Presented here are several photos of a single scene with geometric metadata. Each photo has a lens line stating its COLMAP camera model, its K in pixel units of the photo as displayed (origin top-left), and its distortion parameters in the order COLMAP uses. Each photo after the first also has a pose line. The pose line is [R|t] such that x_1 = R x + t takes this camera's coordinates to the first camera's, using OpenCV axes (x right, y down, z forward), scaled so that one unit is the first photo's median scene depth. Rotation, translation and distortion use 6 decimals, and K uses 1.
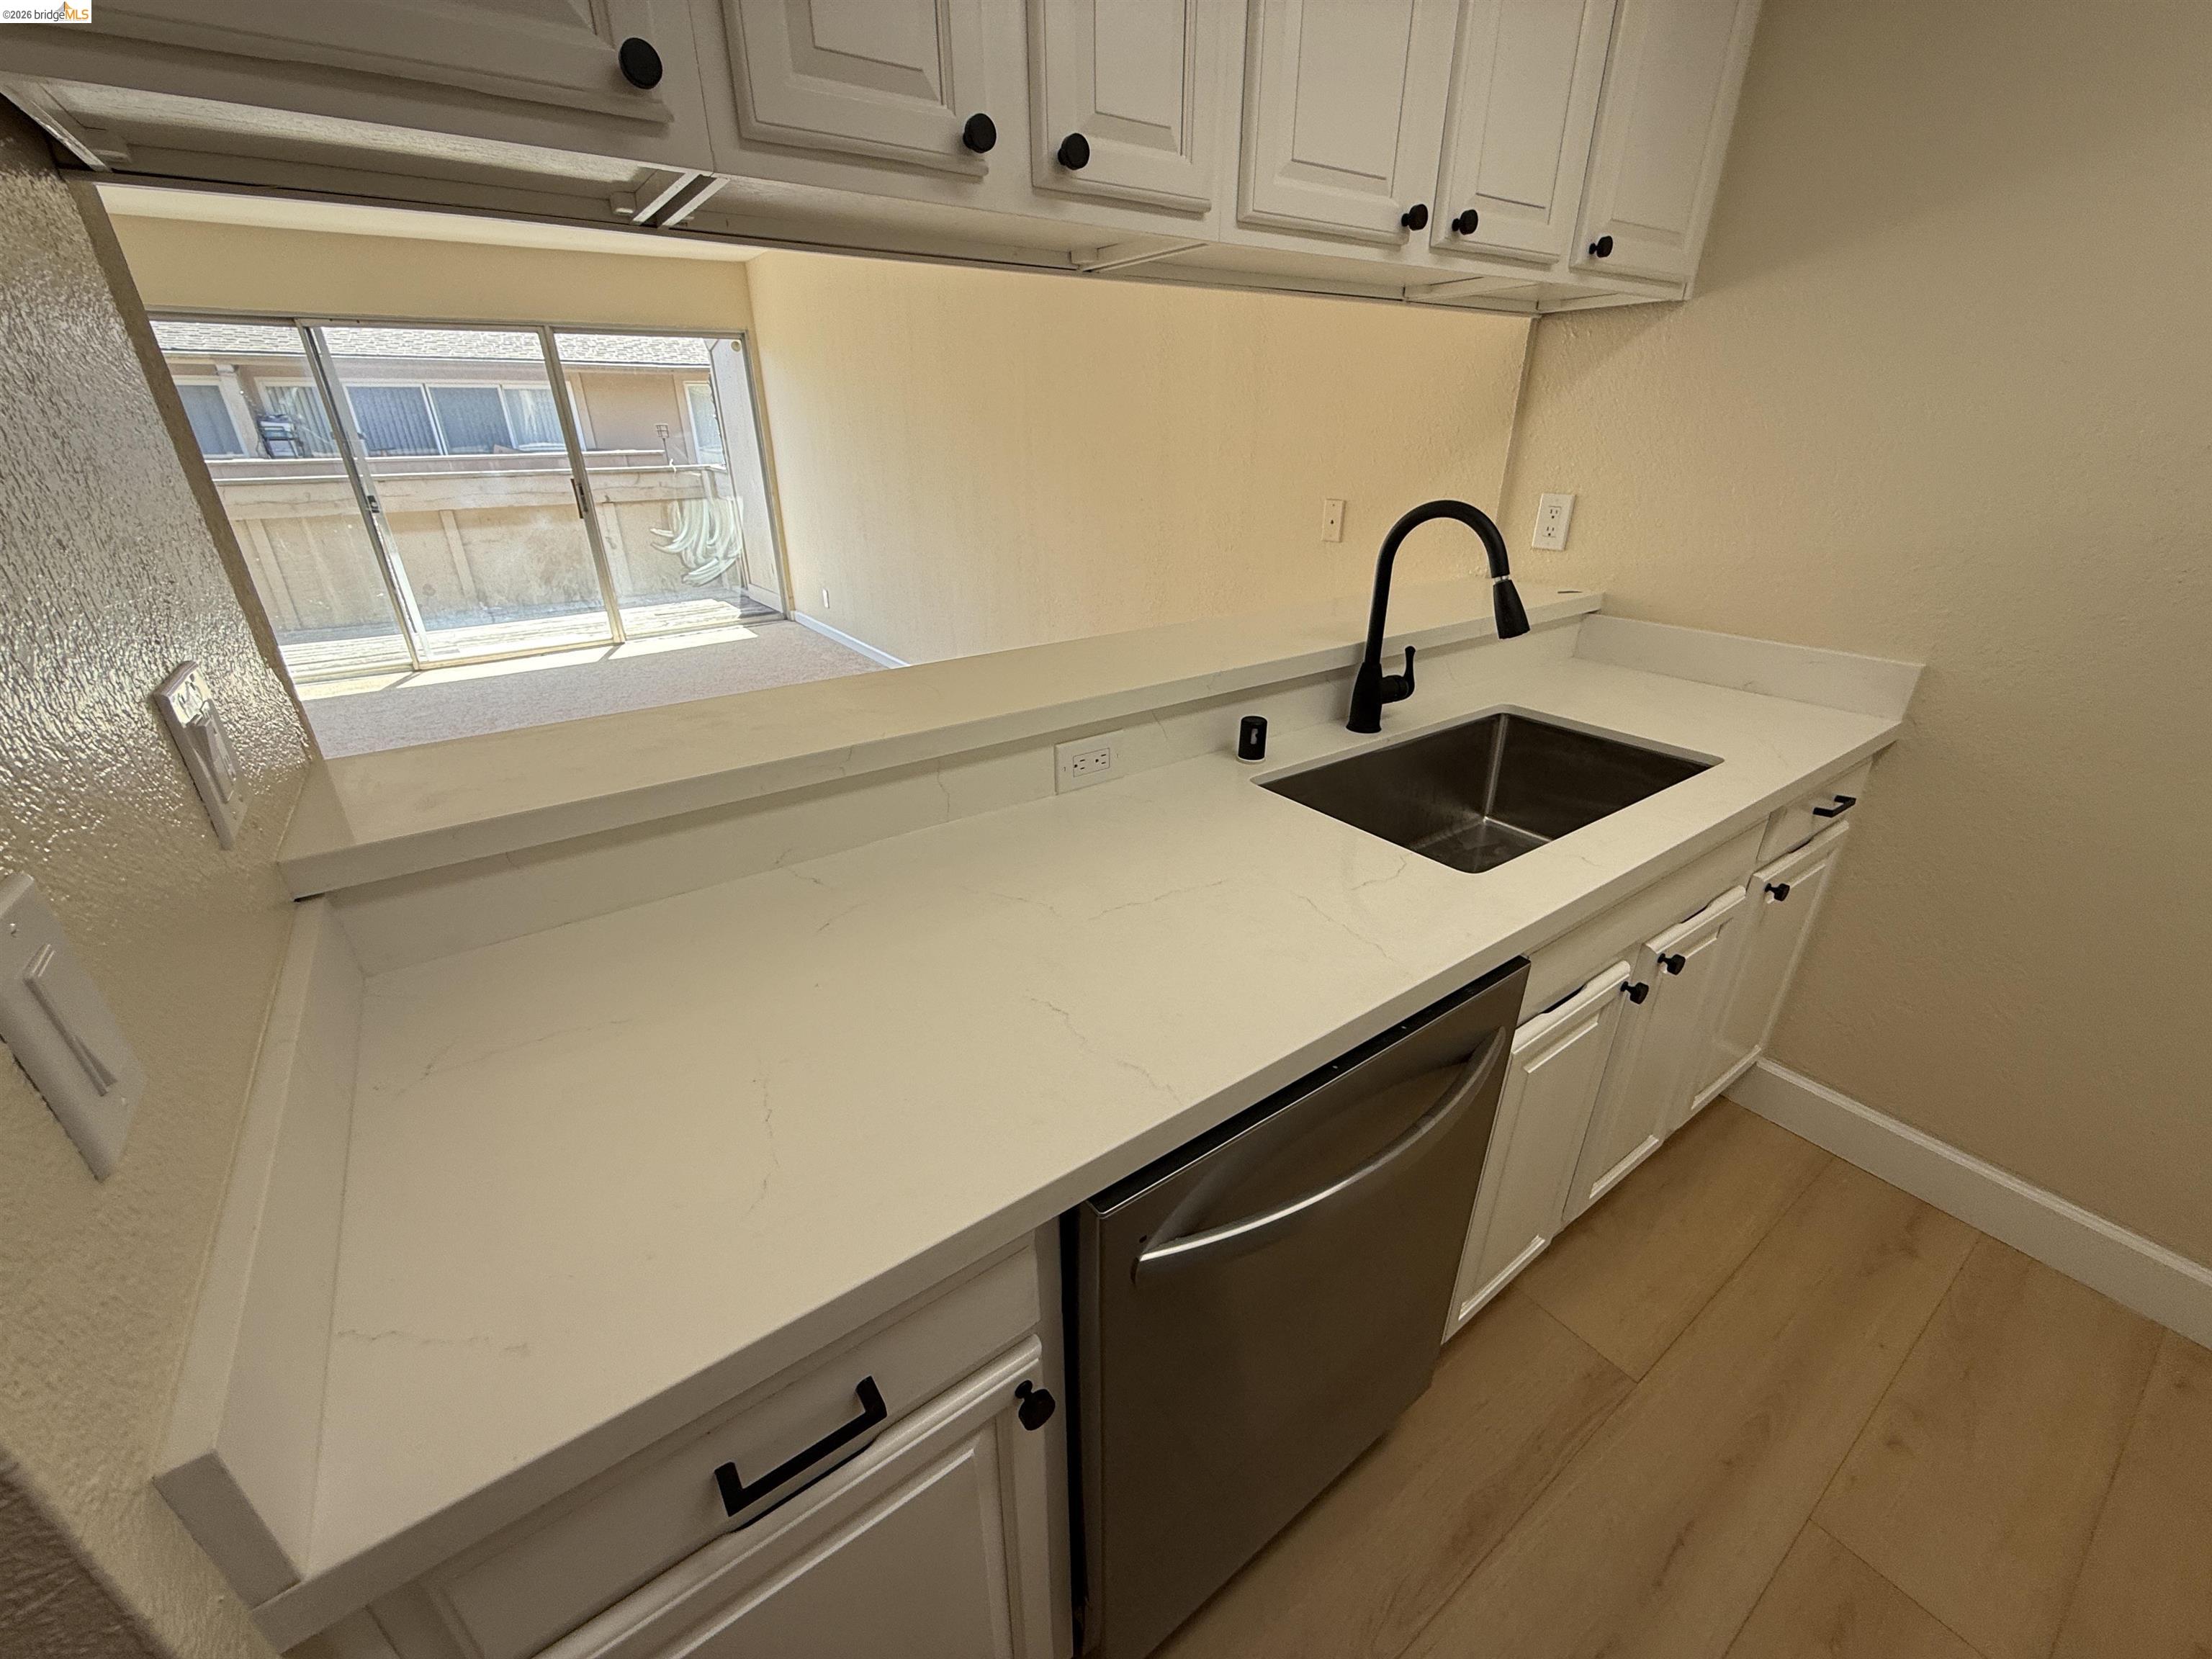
lens RADIAL K [[881.7, 0, 1096.9], [0, 881.7, 826.1], [0, 0, 1]] dist [0.000429, -0.000209]
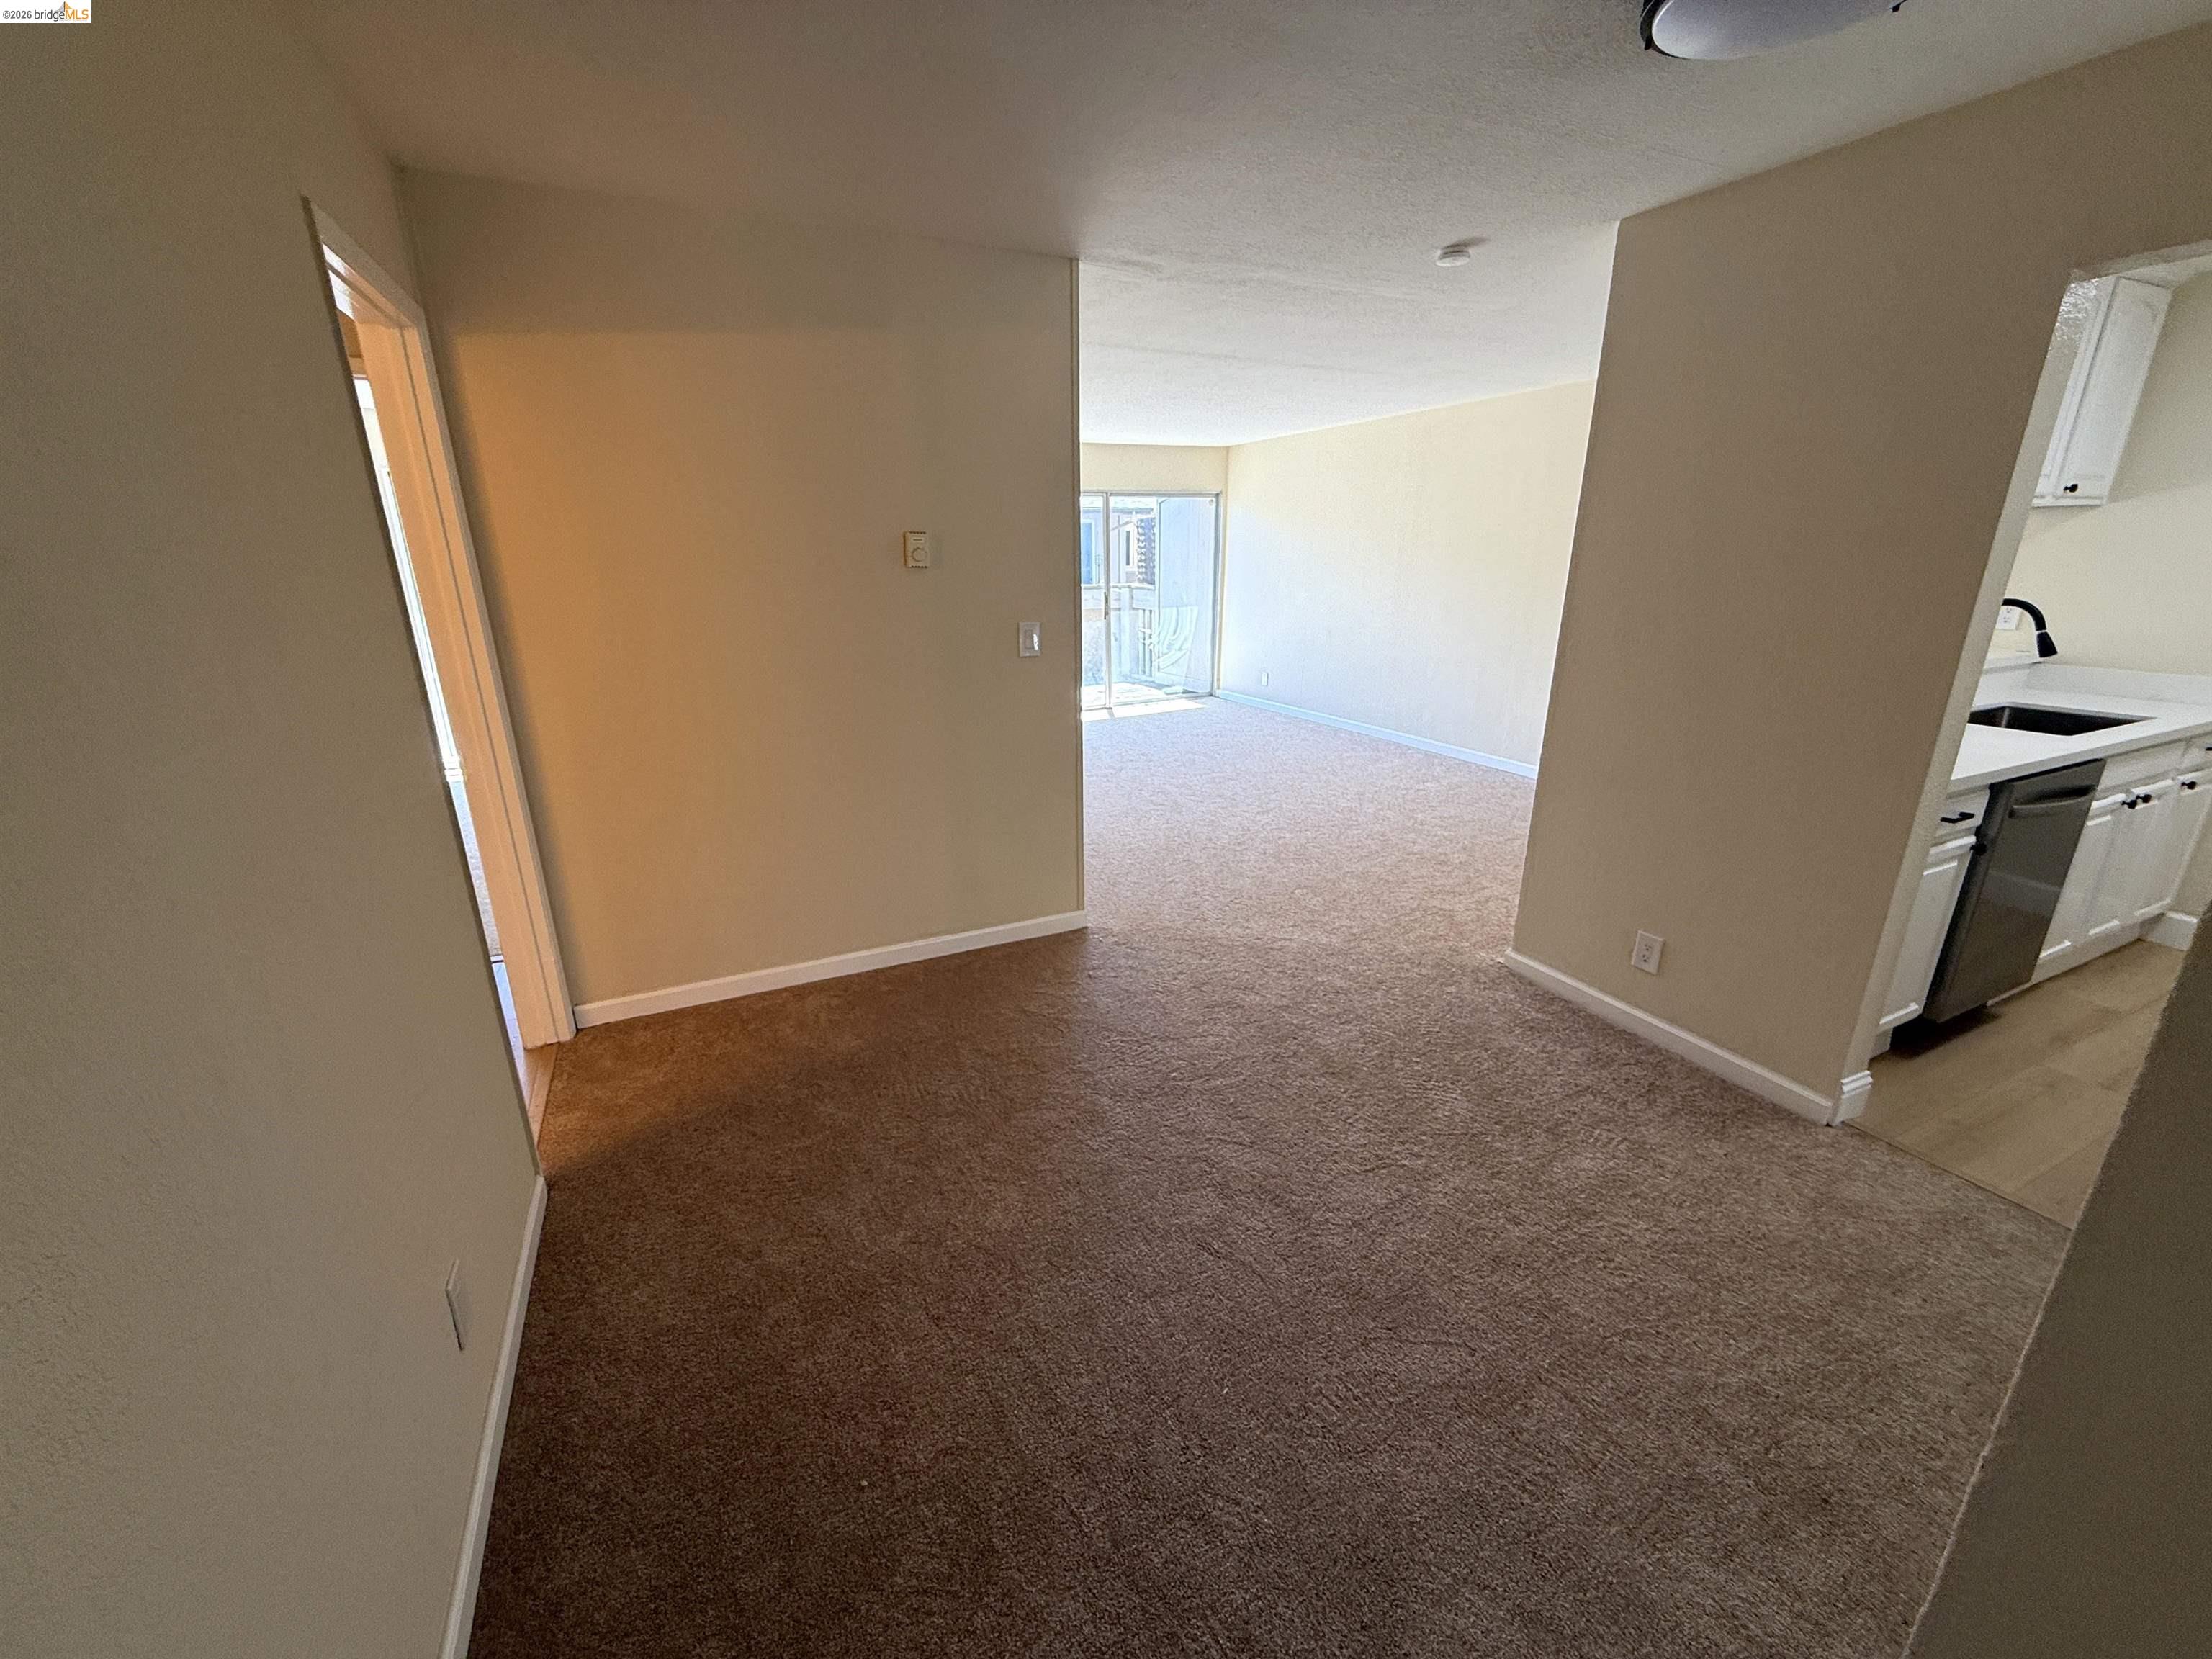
lens RADIAL K [[880.0, 0, 1097.1], [0, 880.0, 828.6], [0, 0, 1]] dist [0.000976, -0.000023]
pose [[0.985534, 0.048051, -0.162521, -1.267317], [-0.067011, 0.991302, -0.113271, 0.527213], [0.155664, 0.122523, 0.980182, -1.263732]]
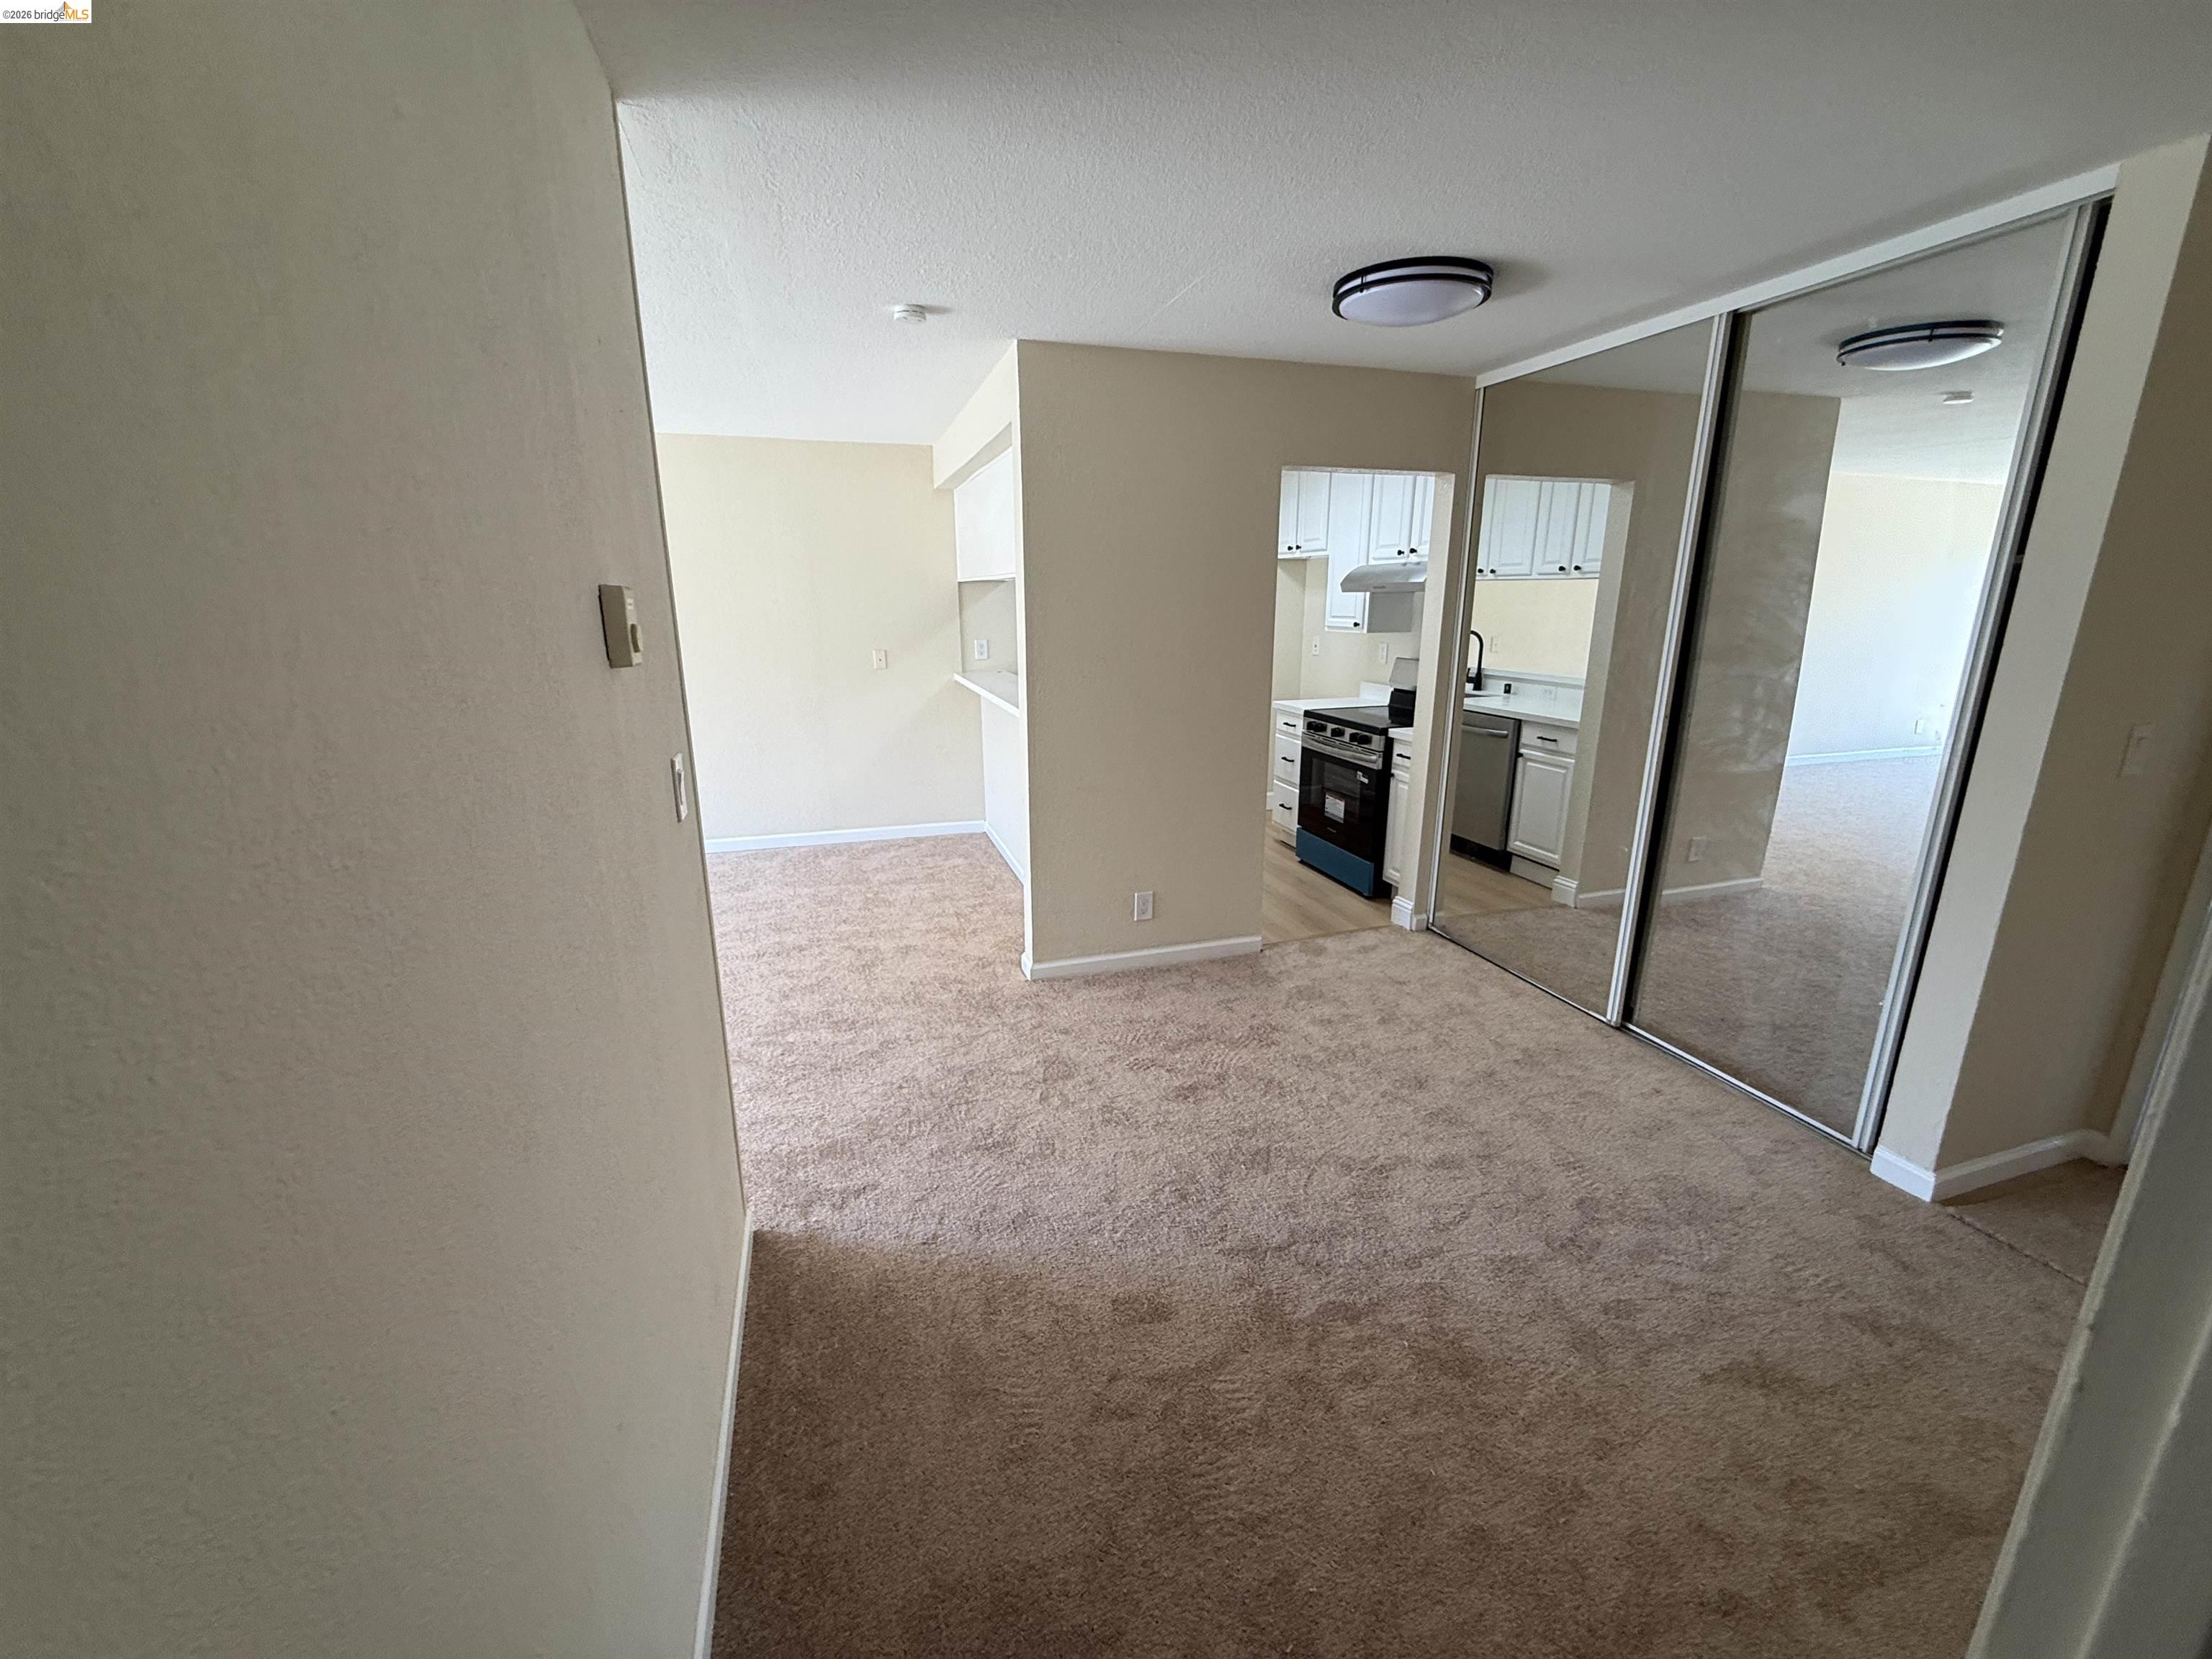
lens RADIAL K [[877.0, 0, 1106.0], [0, 877.0, 829.5], [0, 0, 1]] dist [-0.083230, -0.000023]
pose [[0.297826, -0.237790, 0.924530, -2.538503], [0.400260, 0.910343, 0.105202, 0.046884], [-0.866655, 0.338721, 0.366302, -0.181537]]
